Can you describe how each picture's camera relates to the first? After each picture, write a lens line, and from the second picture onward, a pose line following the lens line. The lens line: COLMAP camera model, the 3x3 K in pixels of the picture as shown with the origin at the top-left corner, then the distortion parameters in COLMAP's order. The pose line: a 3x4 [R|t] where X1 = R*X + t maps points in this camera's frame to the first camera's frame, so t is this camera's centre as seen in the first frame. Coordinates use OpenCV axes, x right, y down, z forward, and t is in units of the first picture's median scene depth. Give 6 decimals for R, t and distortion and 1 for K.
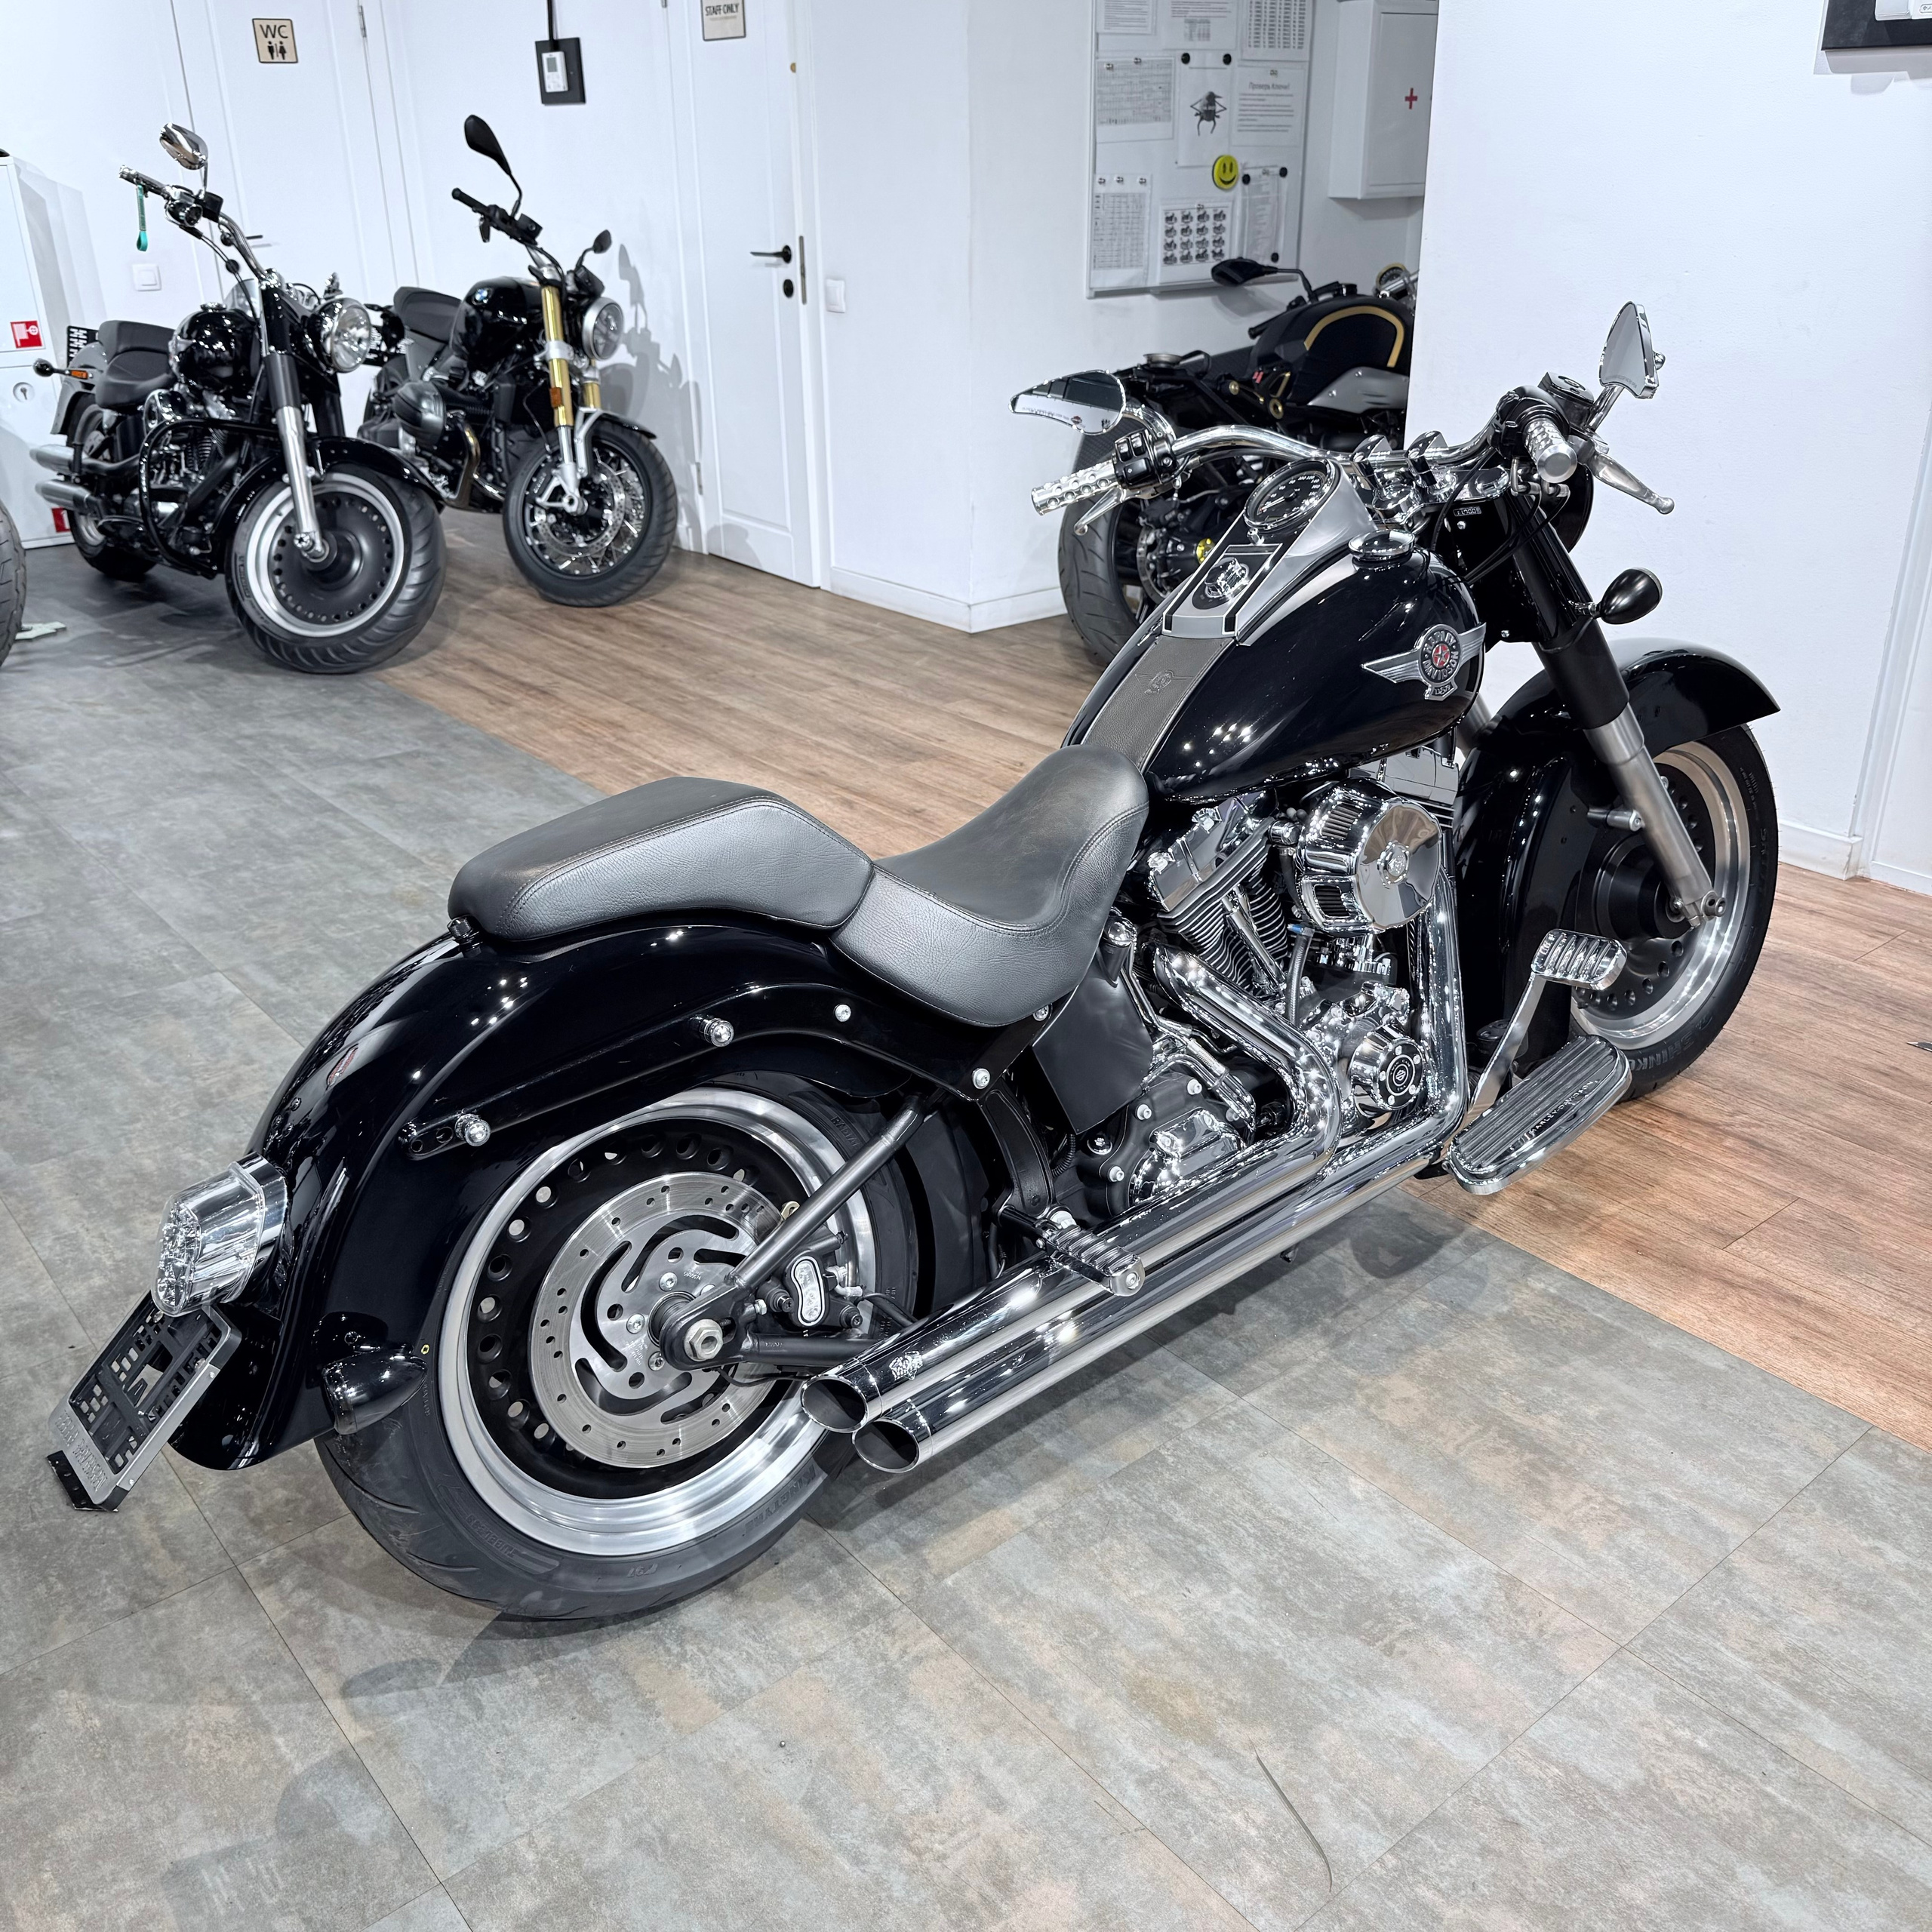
lens RADIAL K [[1812.3, 0, 966.9], [0, 1812.3, 970.6], [0, 0, 1]] dist [0.132133, -0.241667]
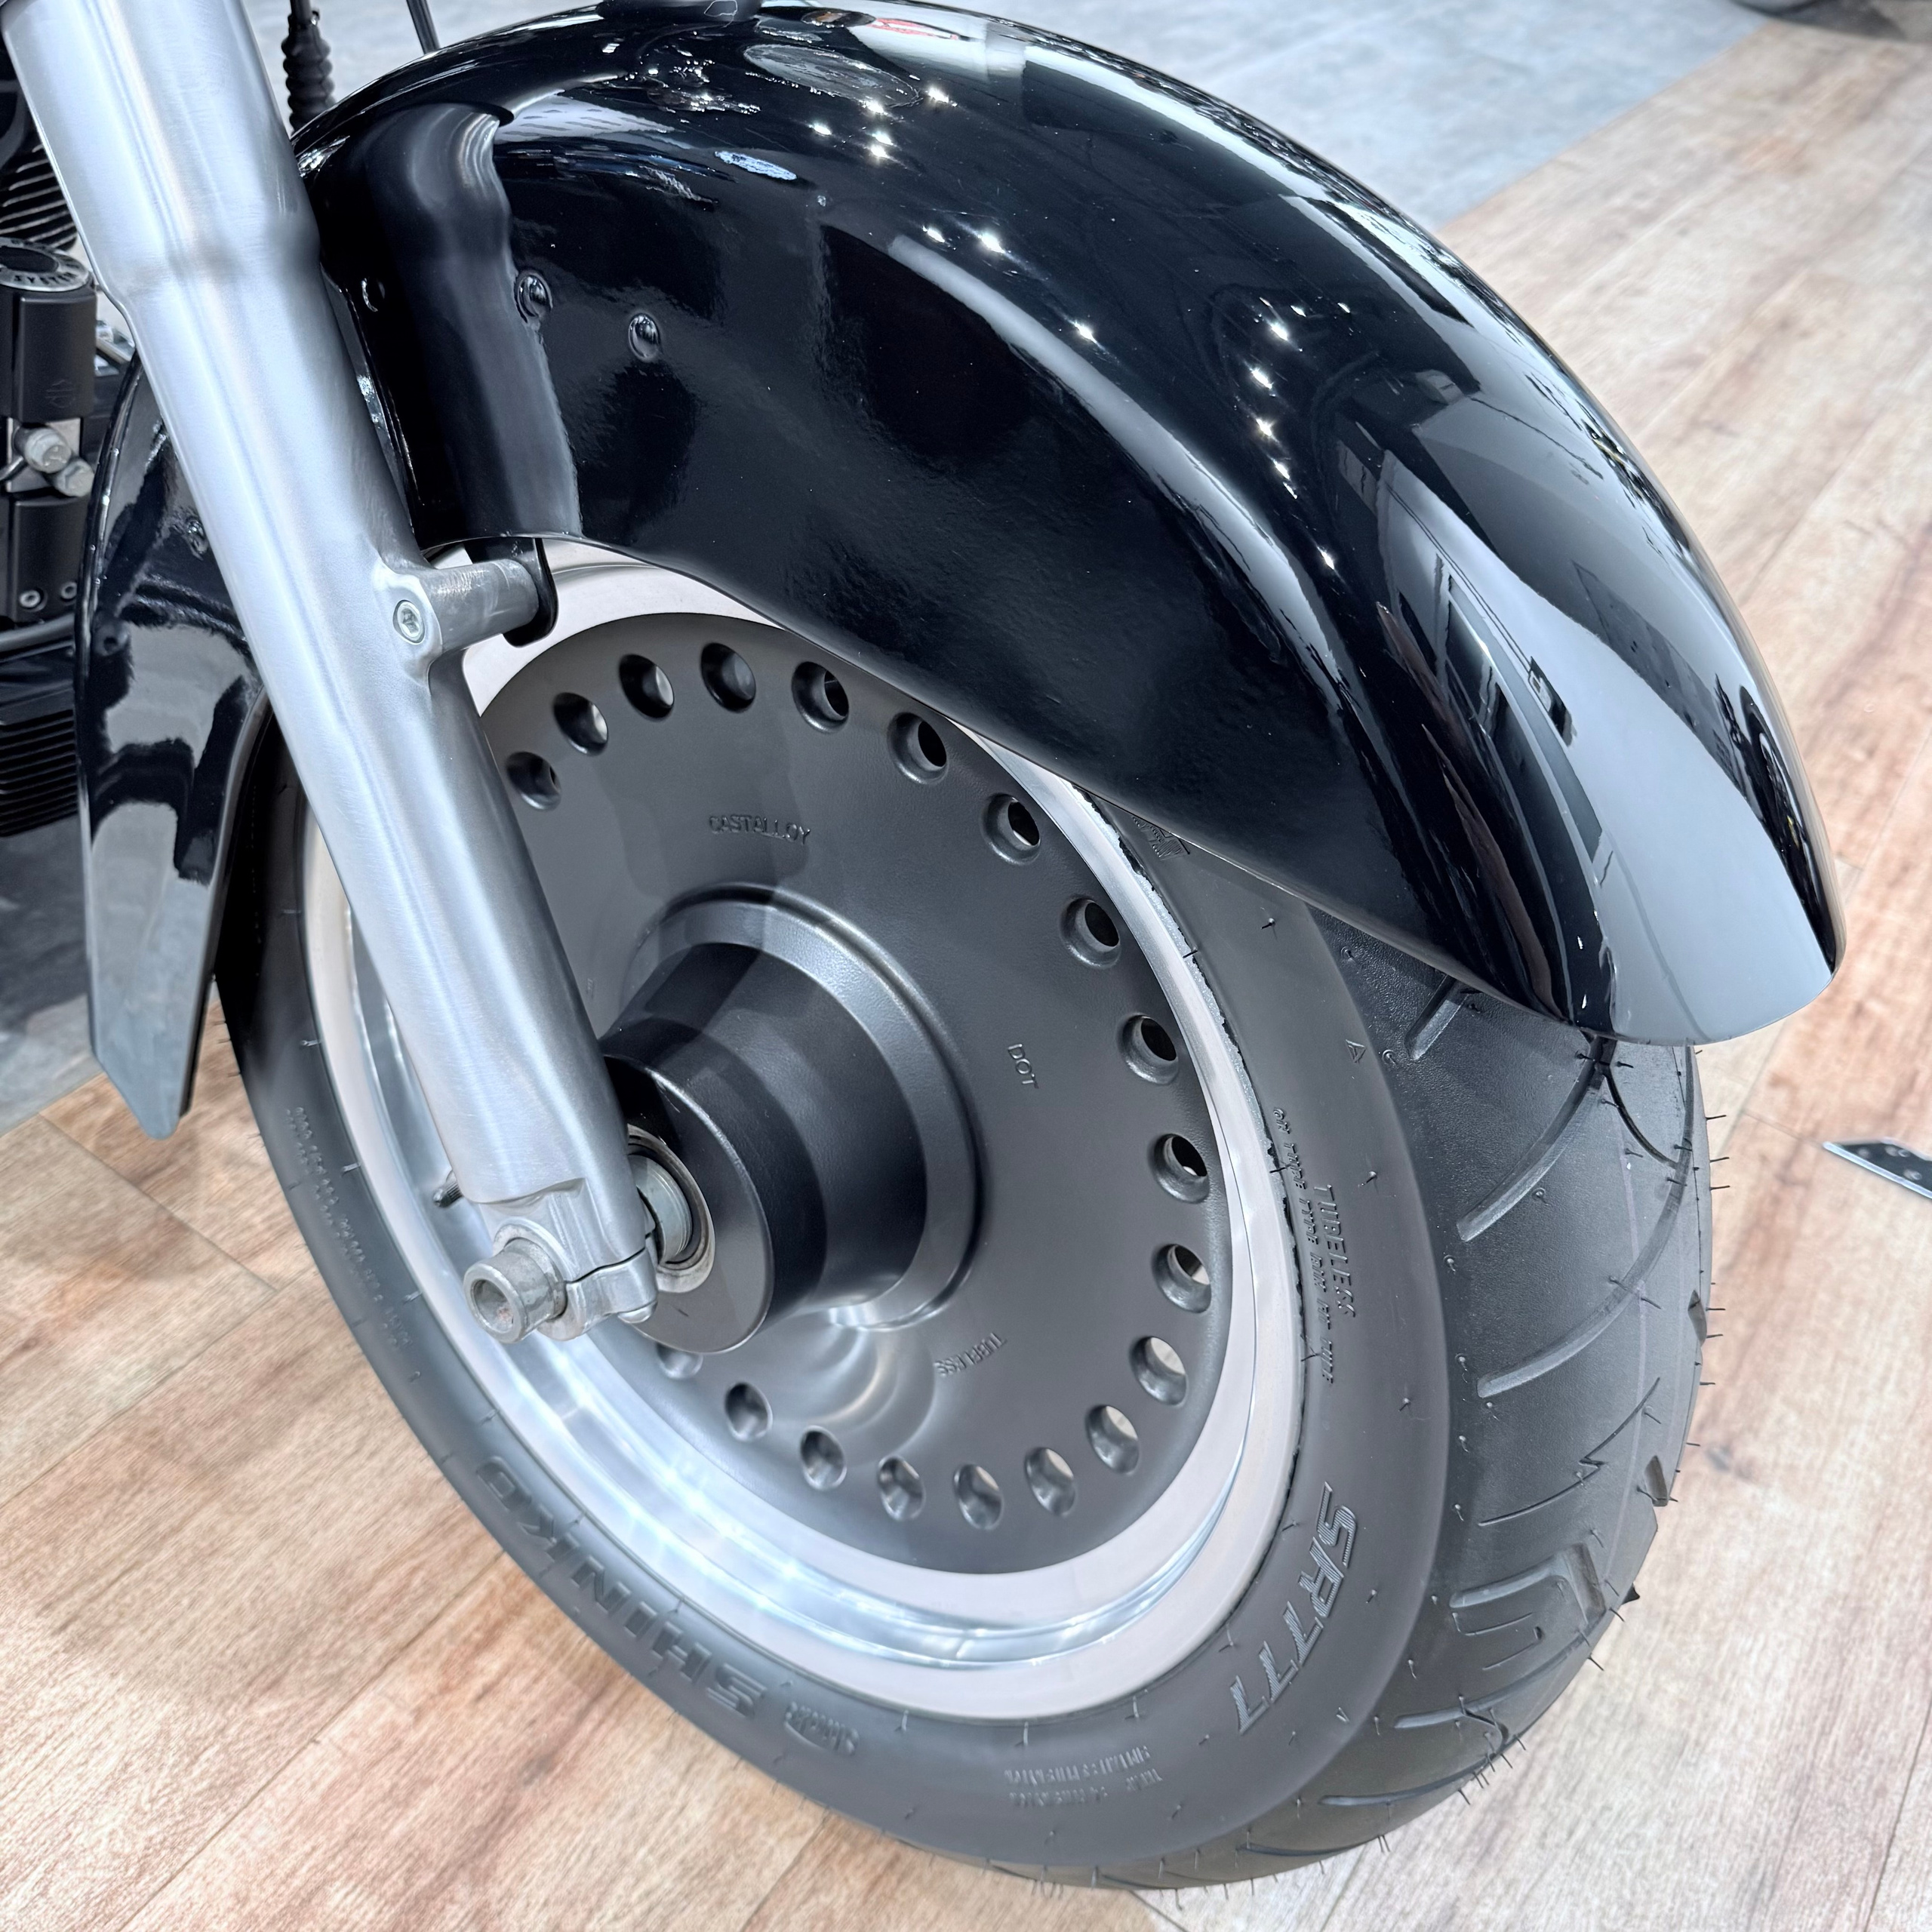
lens RADIAL K [[1831.2, 0, 956.0], [0, 1831.2, 961.9], [0, 0, 1]] dist [0.067886, -0.131513]
pose [[0.269808, 0.671566, -0.690075, 0.555328], [-0.495114, 0.711414, 0.498751, -0.205185], [0.825873, 0.207099, 0.524447, 0.929123]]
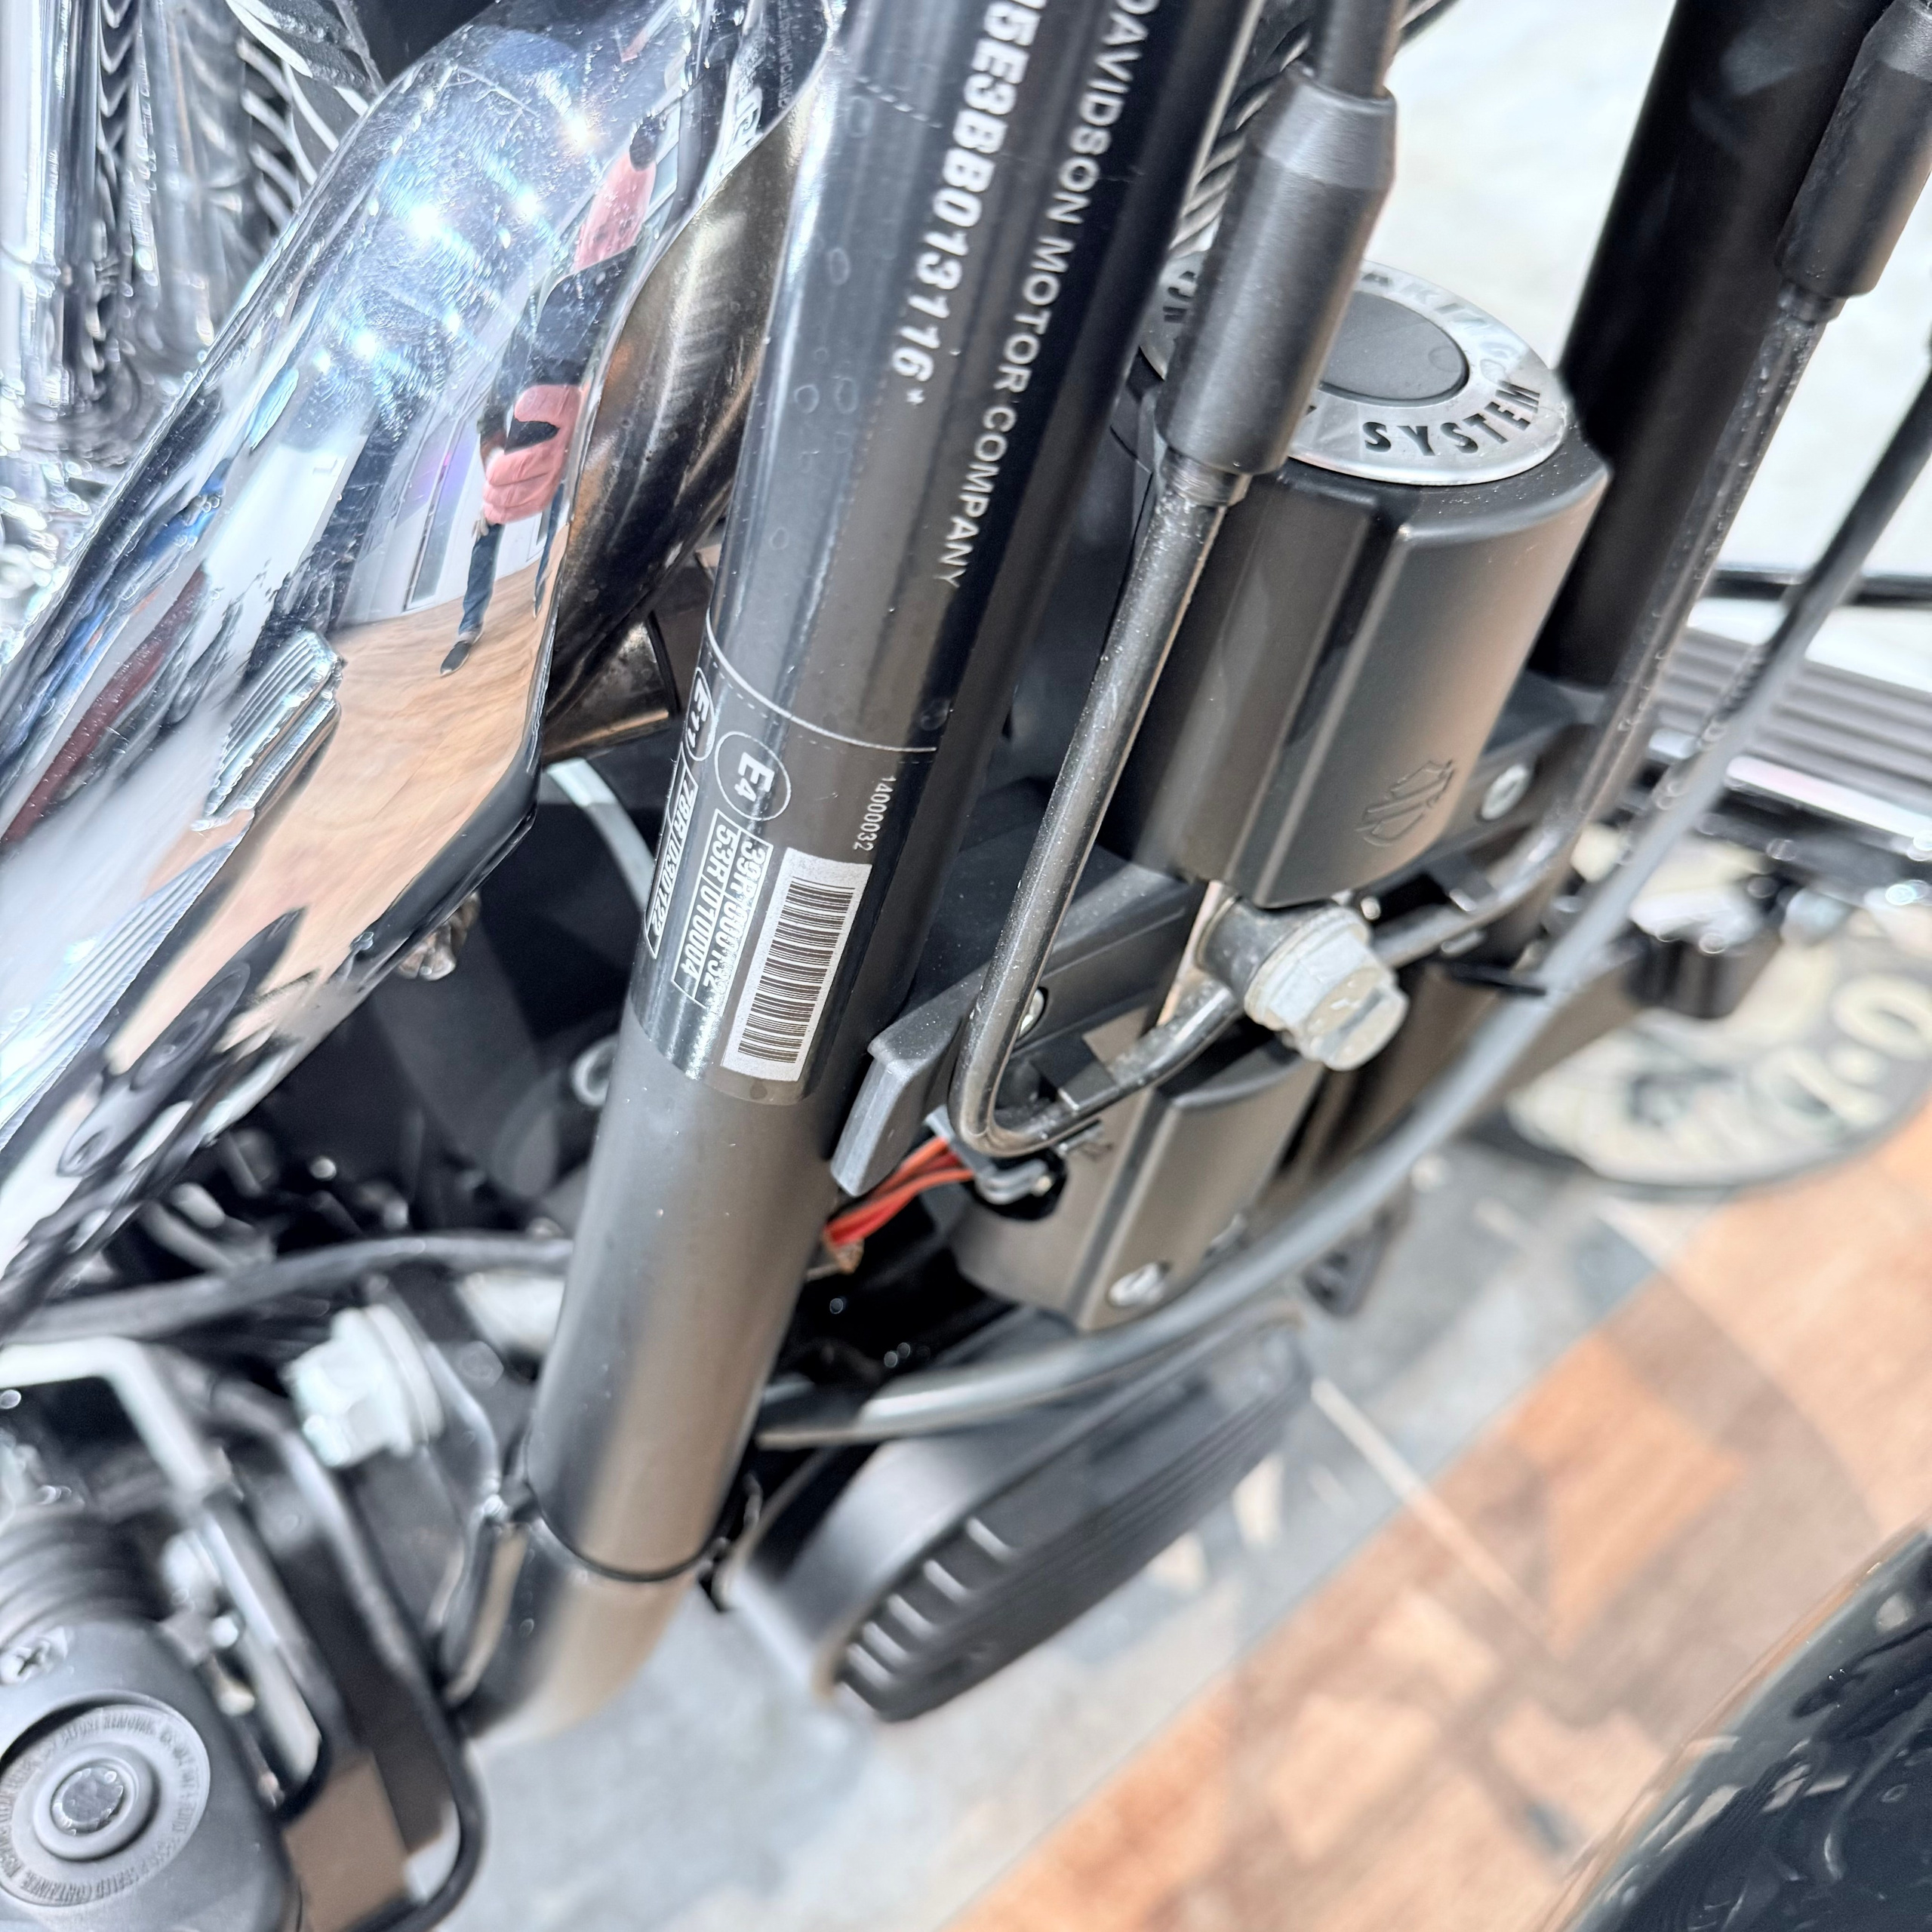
lens RADIAL K [[1849.3, 0, 958.7], [0, 1849.3, 970.1], [0, 0, 1]] dist [0.005713, -0.021450]
pose [[0.012945, 0.746278, -0.665509, 0.296872], [-0.357897, 0.624929, 0.693811, -0.090778], [0.933671, 0.229202, 0.275180, 0.905313]]
